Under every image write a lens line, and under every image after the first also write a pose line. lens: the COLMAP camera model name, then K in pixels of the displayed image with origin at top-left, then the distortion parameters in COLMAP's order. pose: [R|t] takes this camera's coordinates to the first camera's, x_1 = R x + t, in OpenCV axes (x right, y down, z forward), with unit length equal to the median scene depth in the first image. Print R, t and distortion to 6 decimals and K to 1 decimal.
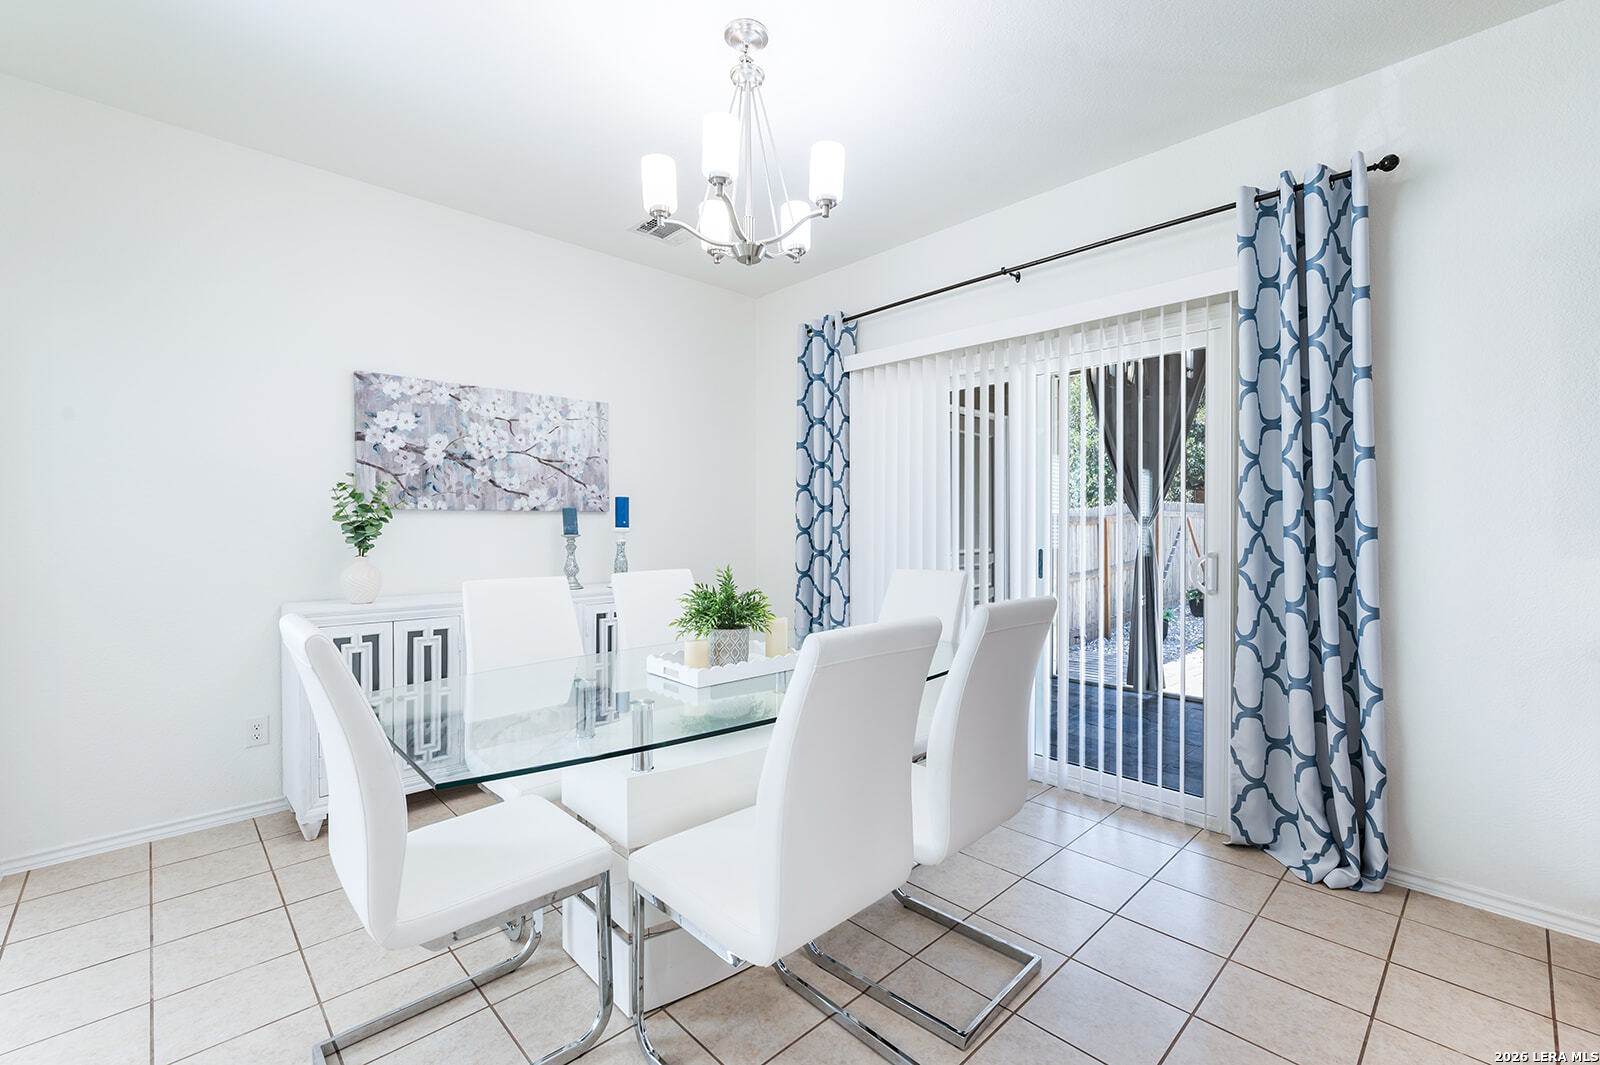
lens RADIAL K [[688.8, 0, 800.0], [0, 688.8, 532.5], [0, 0, 1]] dist [0.000433, -0.000050]
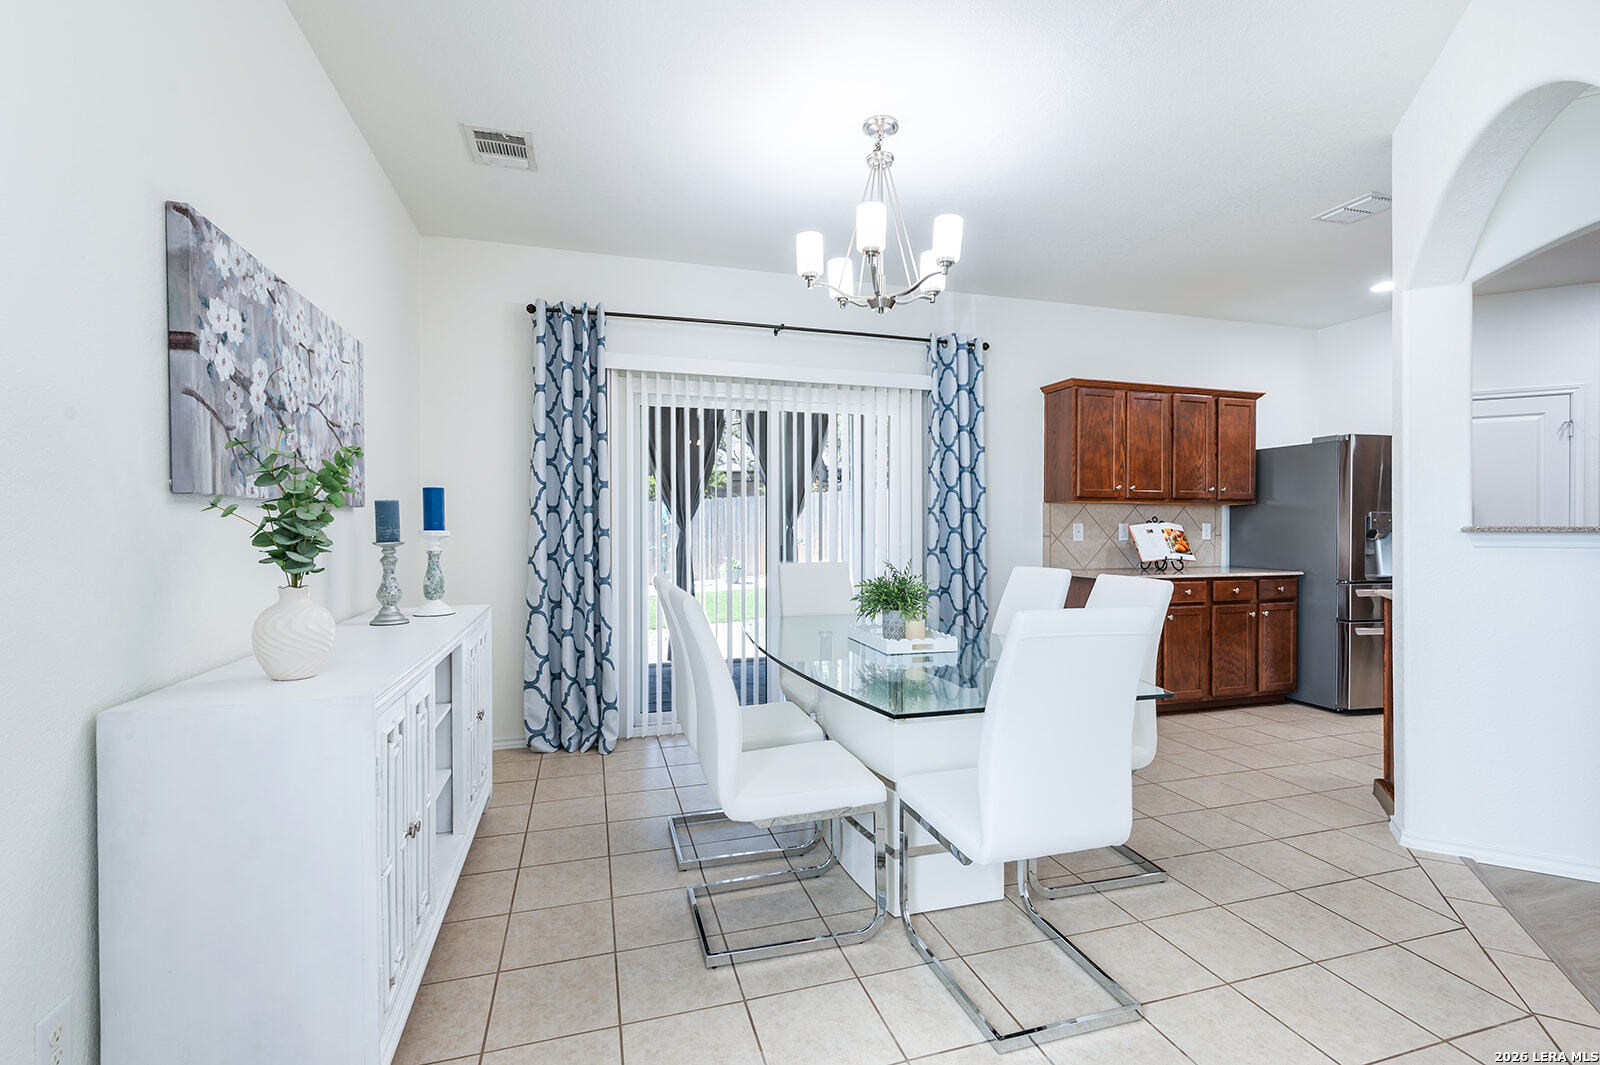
lens RADIAL K [[700.8, 0, 800.0], [0, 700.8, 532.5], [0, 0, 1]] dist [-0.001358, -0.000200]
pose [[0.451570, -0.009398, 0.892186, -0.839774], [0.014029, 0.999896, 0.003432, -0.002532], [-0.892125, 0.010967, 0.451655, 0.382632]]
